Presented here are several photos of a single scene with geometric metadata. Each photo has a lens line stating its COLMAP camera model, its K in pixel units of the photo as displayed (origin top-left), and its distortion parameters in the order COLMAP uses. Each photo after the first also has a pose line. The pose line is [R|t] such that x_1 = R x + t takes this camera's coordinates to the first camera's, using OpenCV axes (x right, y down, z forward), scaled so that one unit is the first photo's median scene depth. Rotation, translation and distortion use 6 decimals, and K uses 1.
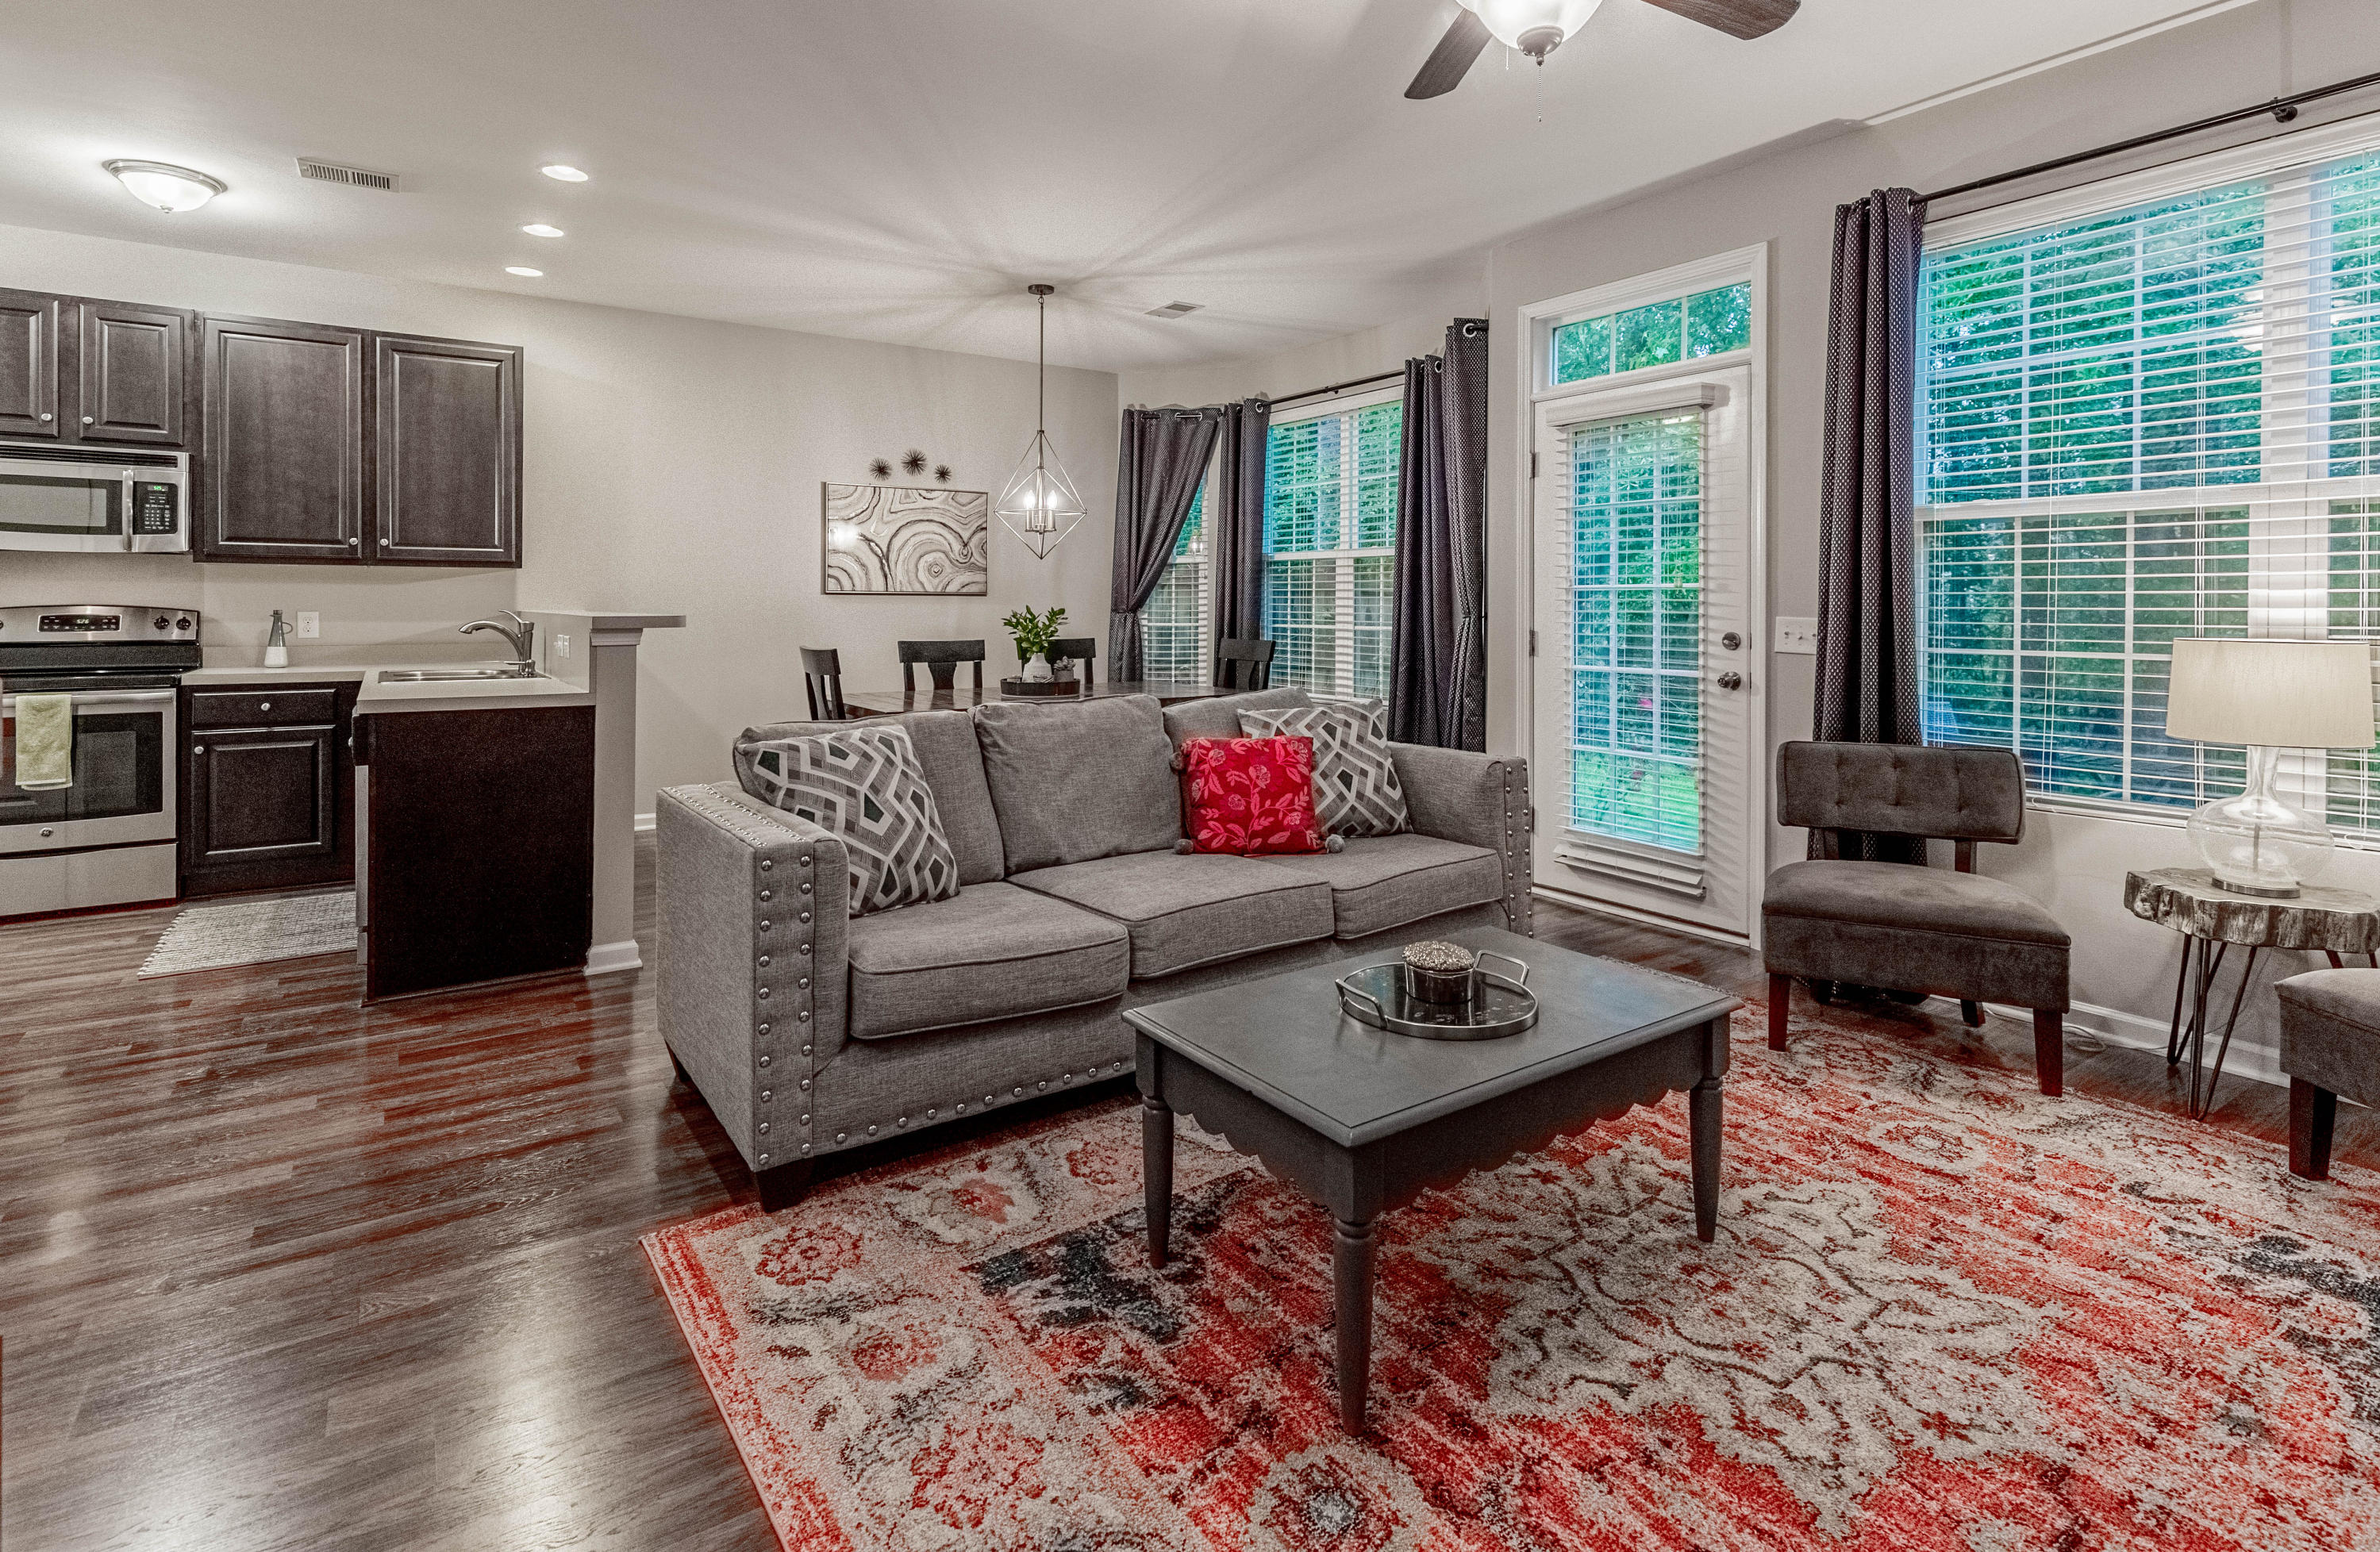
lens RADIAL K [[1126.7, 0, 1151.5], [0, 1126.7, 617.3], [0, 0, 1]] dist [0.000713, -0.000033]
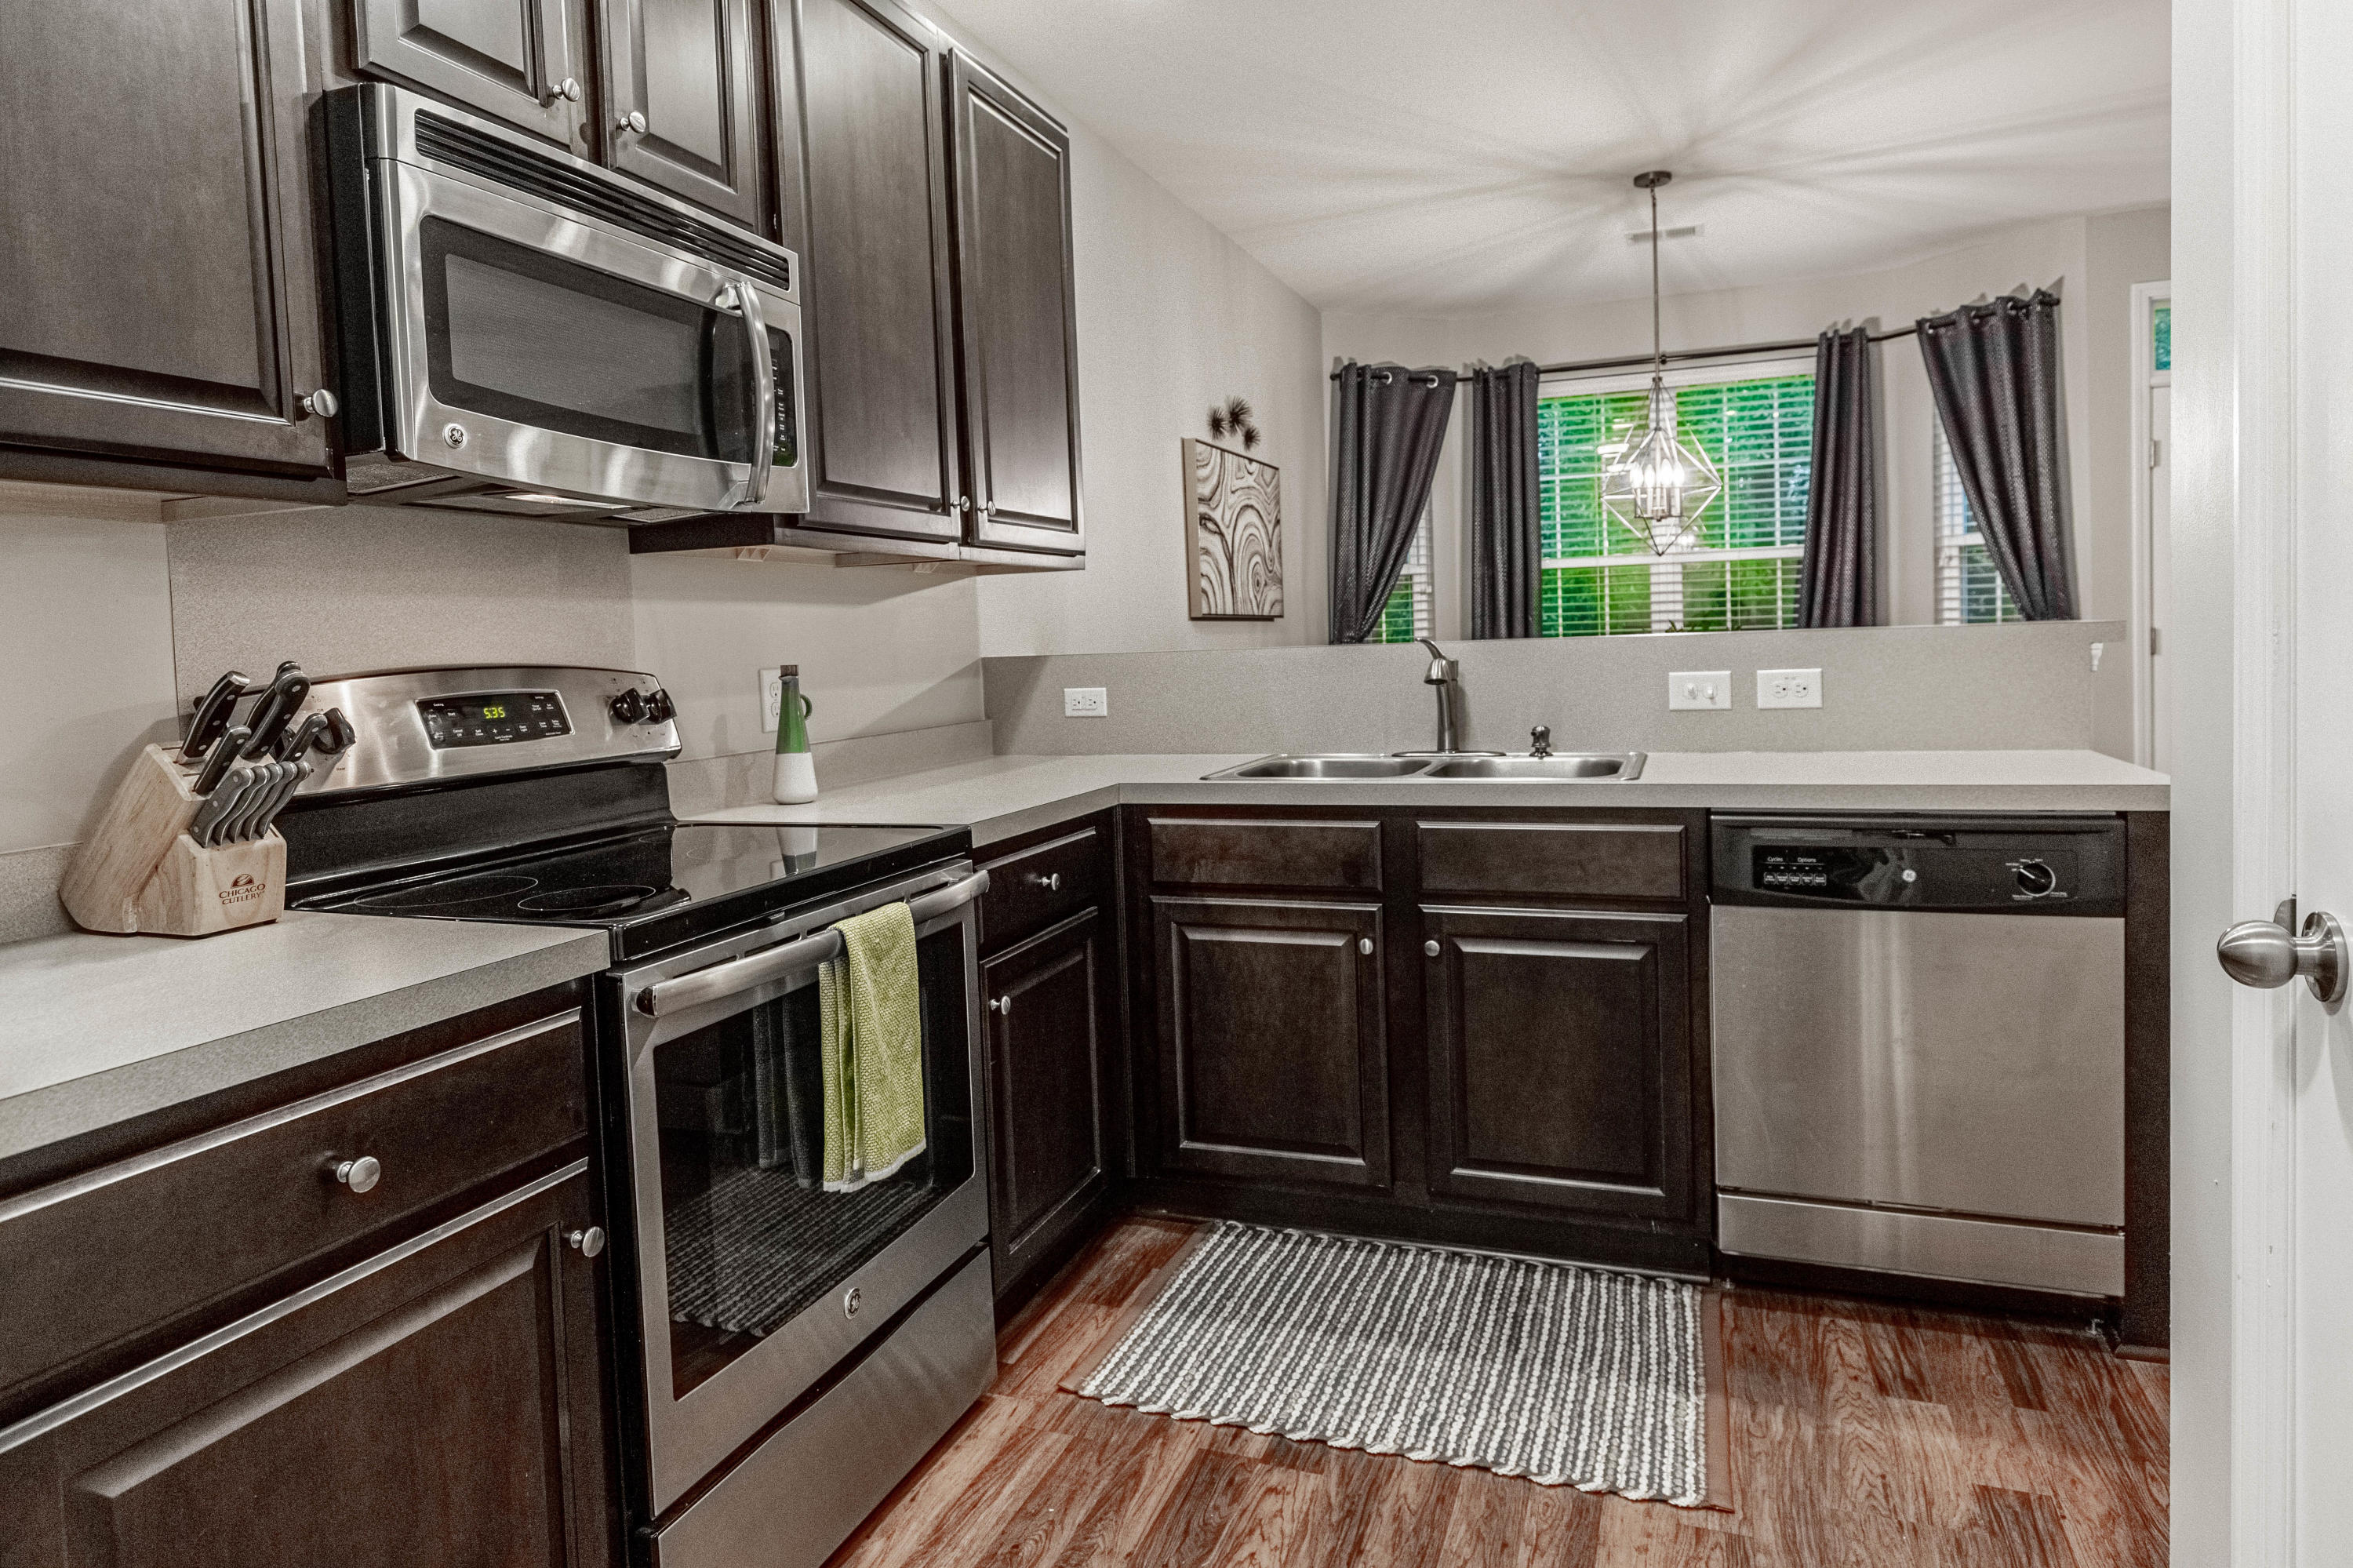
lens RADIAL K [[1367.9, 0, 1176.4], [0, 1367.9, 735.7], [0, 0, 1]] dist [-0.020533, 0.006224]
pose [[0.812449, -0.072980, 0.578447, -1.169684], [0.045067, 0.997027, 0.062492, -0.006936], [-0.581289, -0.024703, 0.813322, 0.619787]]
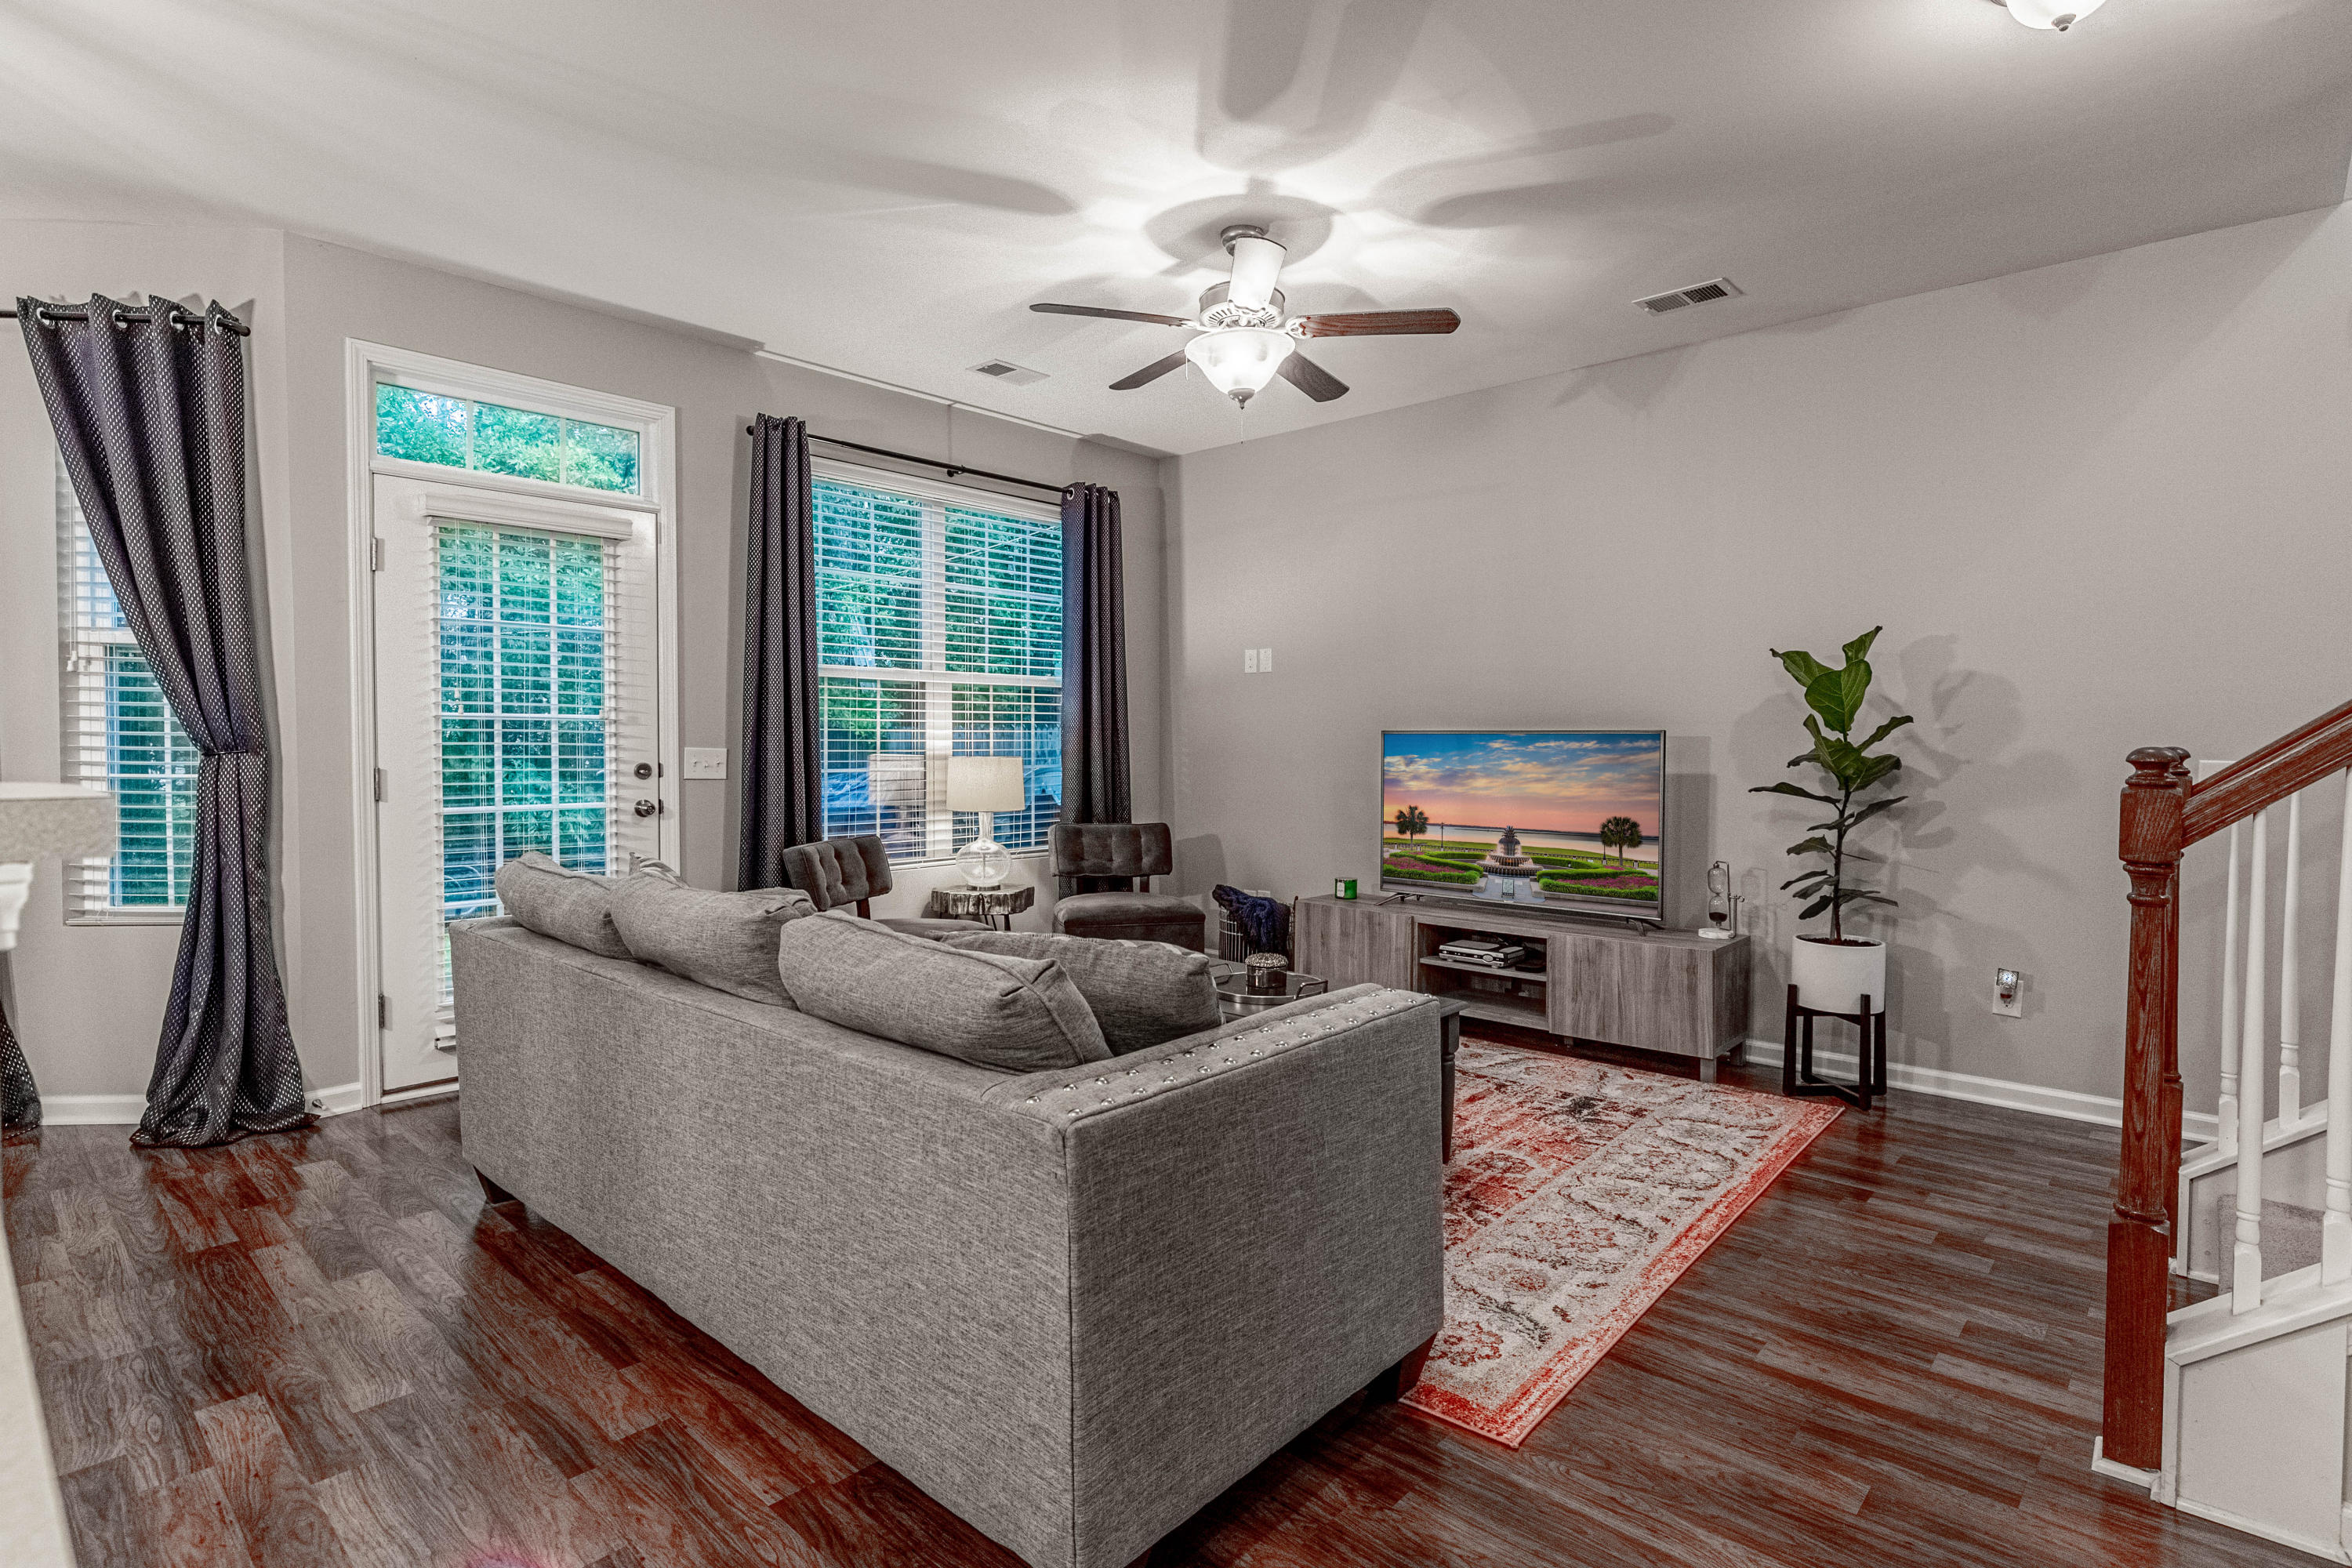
lens RADIAL K [[1169.8, 0, 1162.8], [0, 1169.8, 766.3], [0, 0, 1]] dist [0.007444, -0.000969]
pose [[-0.229388, -0.023669, 0.973047, -0.658150], [0.004836, 0.999664, 0.025456, -0.008718], [-0.973323, 0.010545, -0.229196, 0.758251]]
